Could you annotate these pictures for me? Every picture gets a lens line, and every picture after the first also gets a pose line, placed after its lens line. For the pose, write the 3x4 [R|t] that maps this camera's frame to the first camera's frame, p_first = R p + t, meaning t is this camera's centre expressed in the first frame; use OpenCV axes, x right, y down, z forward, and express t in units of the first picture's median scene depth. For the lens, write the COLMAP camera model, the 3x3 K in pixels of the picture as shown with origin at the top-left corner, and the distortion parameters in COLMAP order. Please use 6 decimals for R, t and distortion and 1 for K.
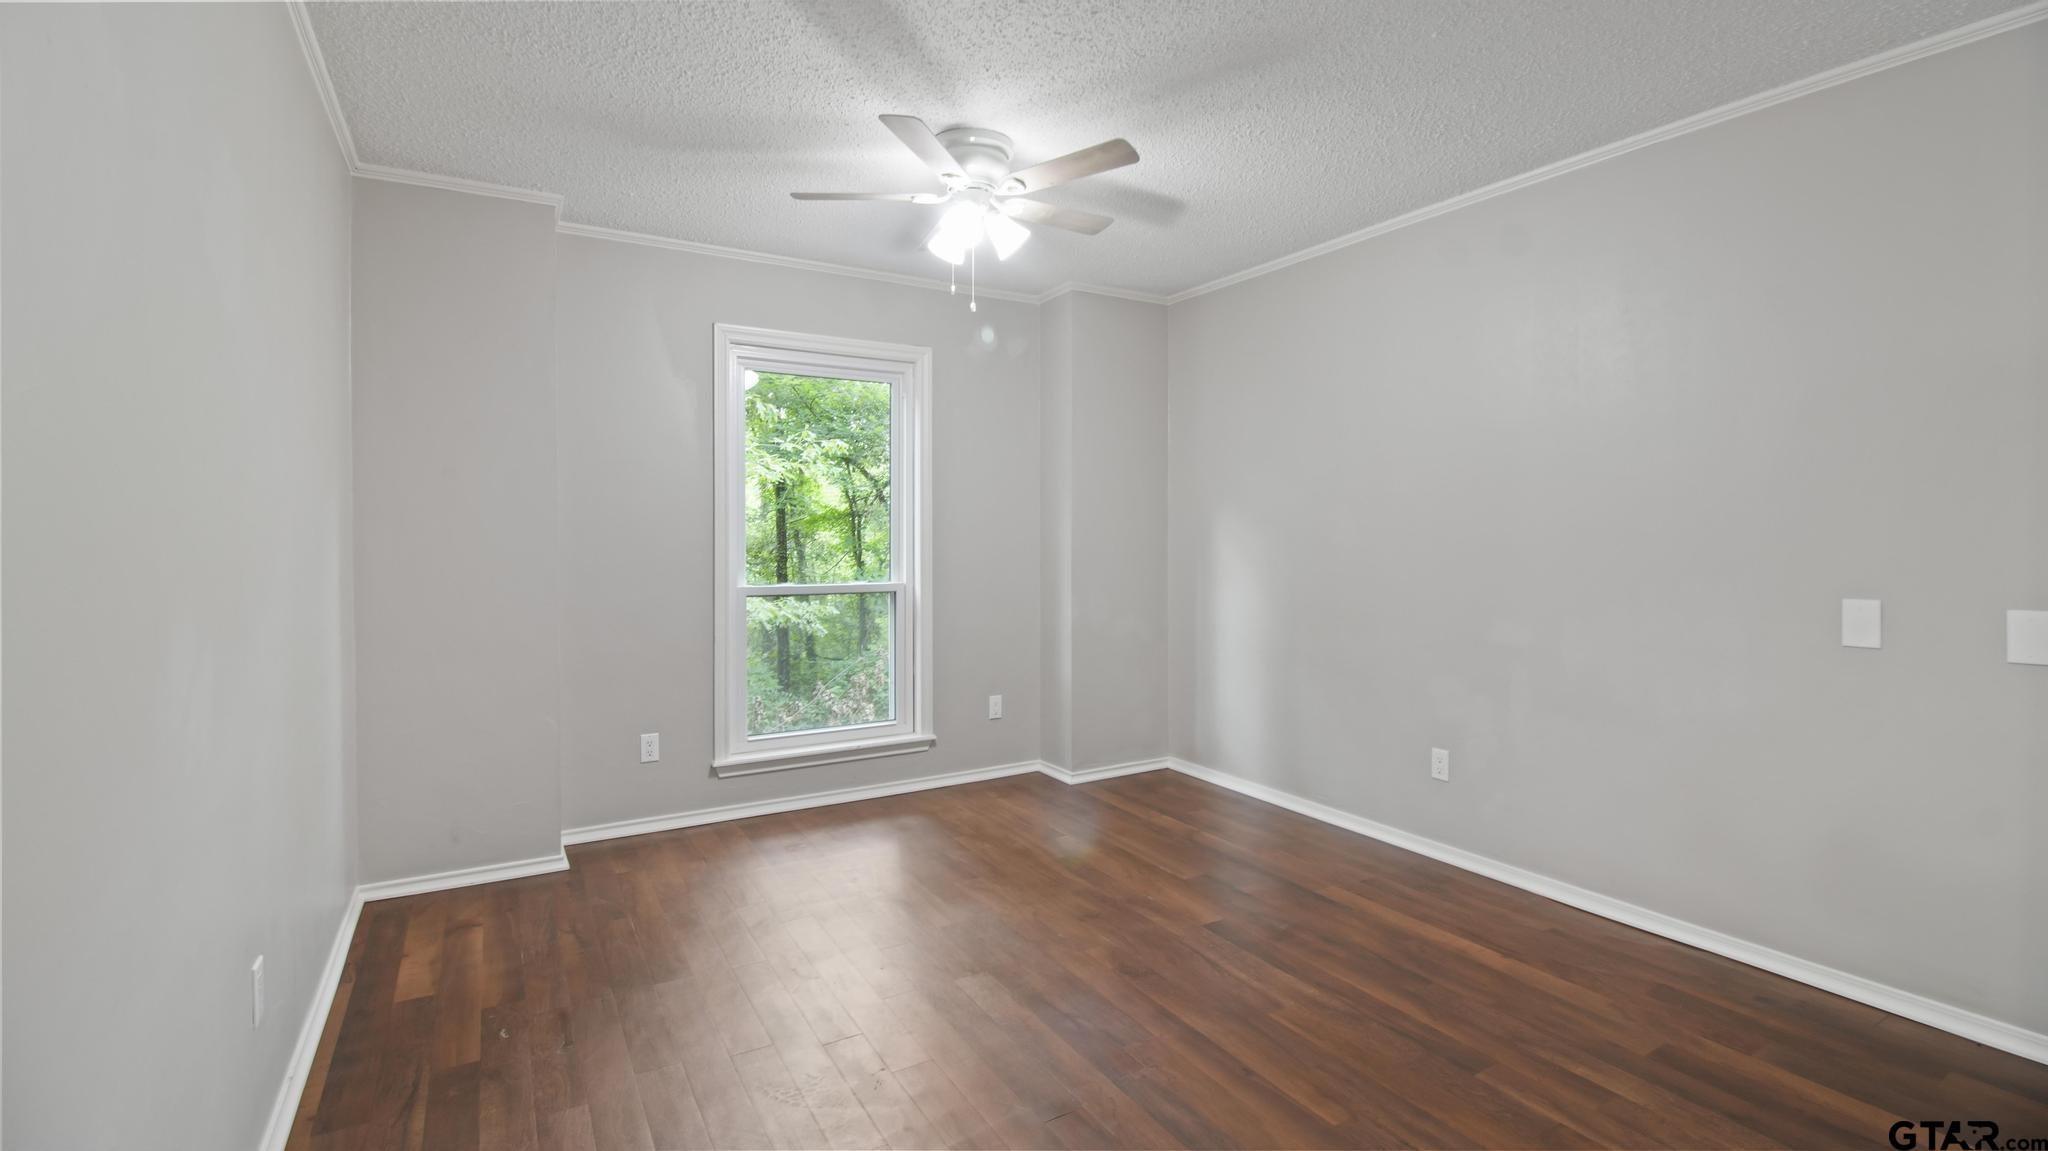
lens RADIAL K [[921.2, 0, 1022.1], [0, 921.2, 573.6], [0, 0, 1]] dist [-0.003604, -0.011389]
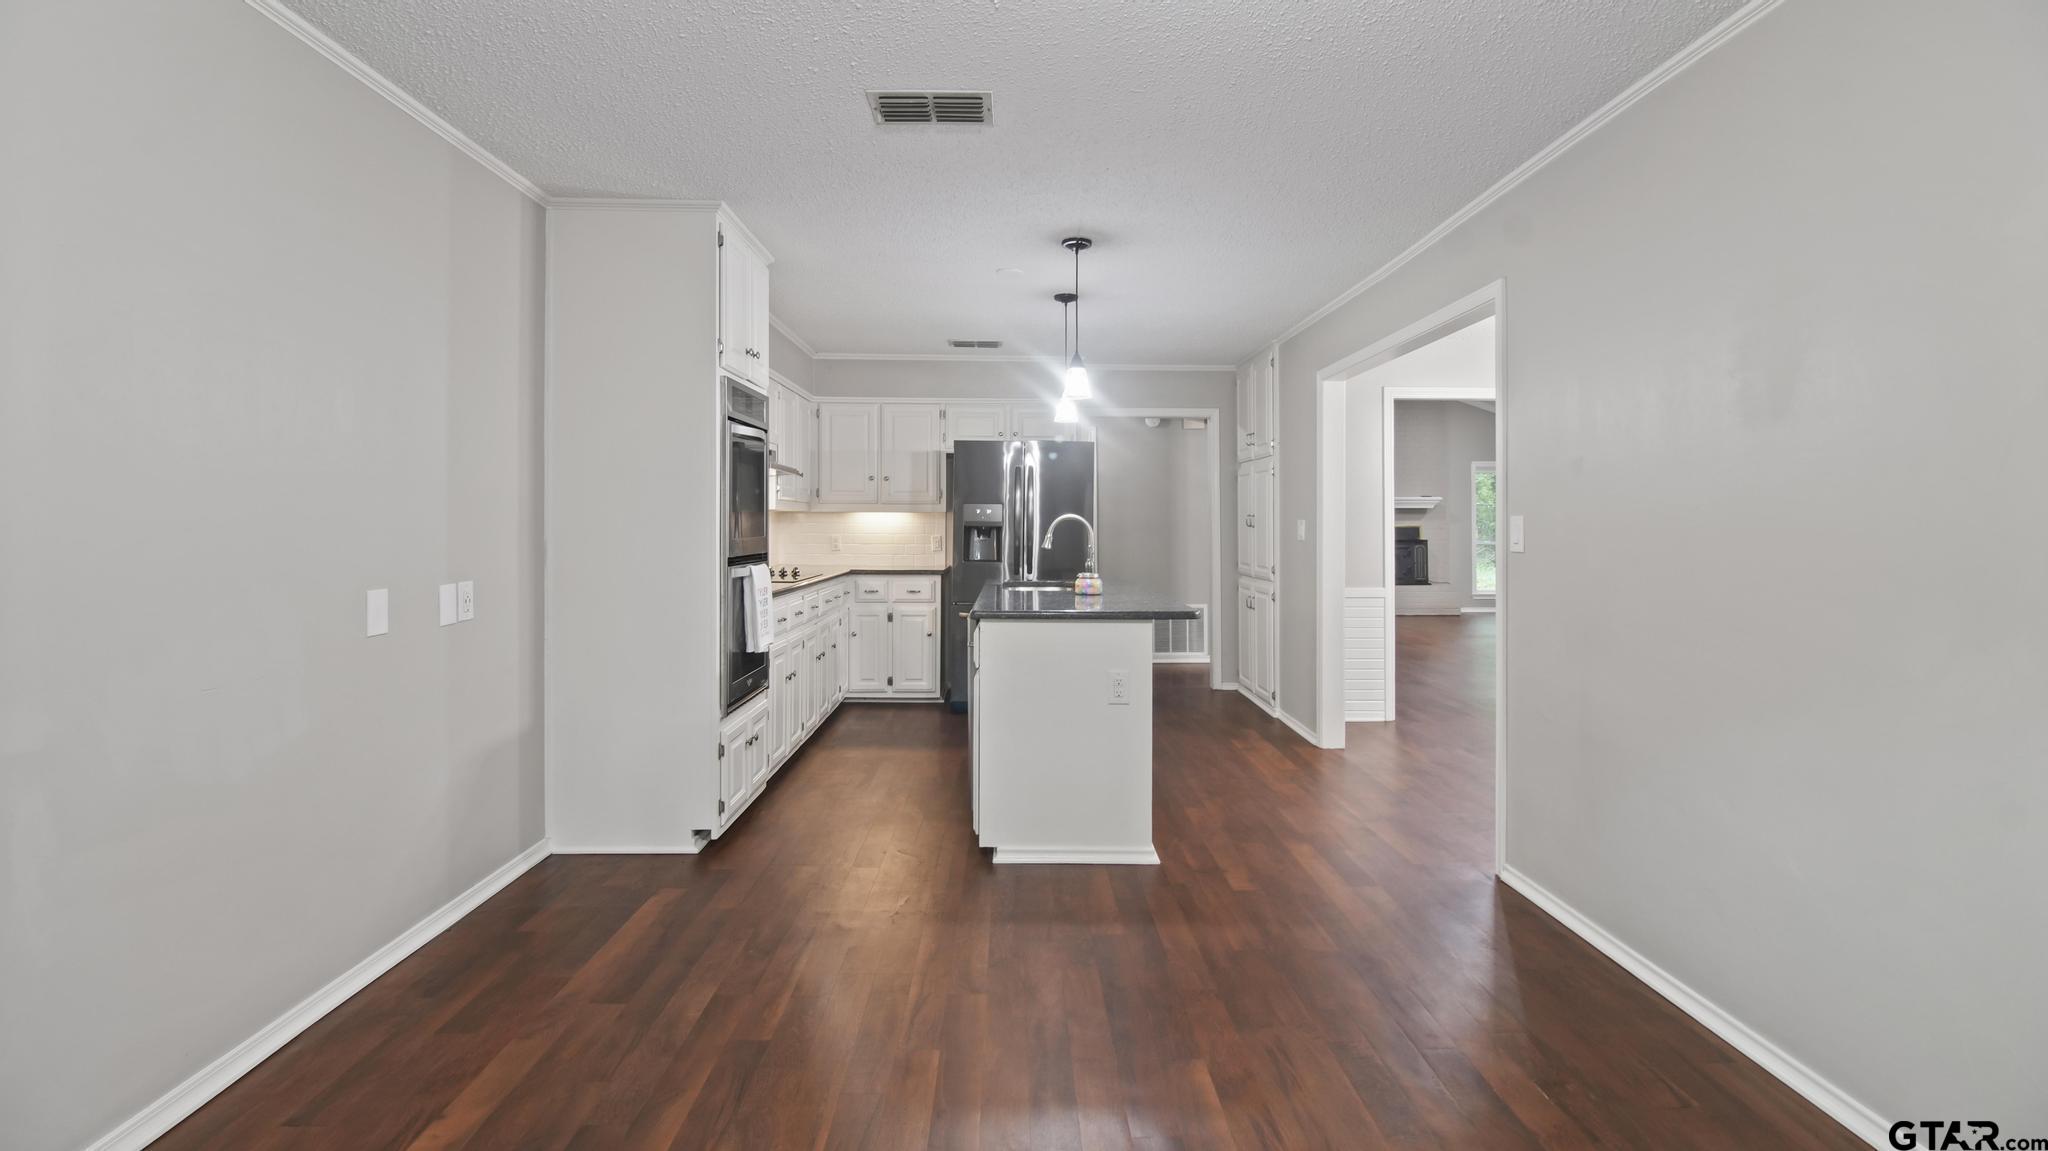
lens RADIAL K [[921.2, 0, 1019.1], [0, 921.2, 577.0], [0, 0, 1]] dist [-0.003604, -0.011389]
pose [[-0.897436, -0.008083, 0.441071, -0.092778], [0.014859, 0.998711, 0.048535, -0.012130], [-0.440895, 0.050111, -0.896159, 0.740161]]
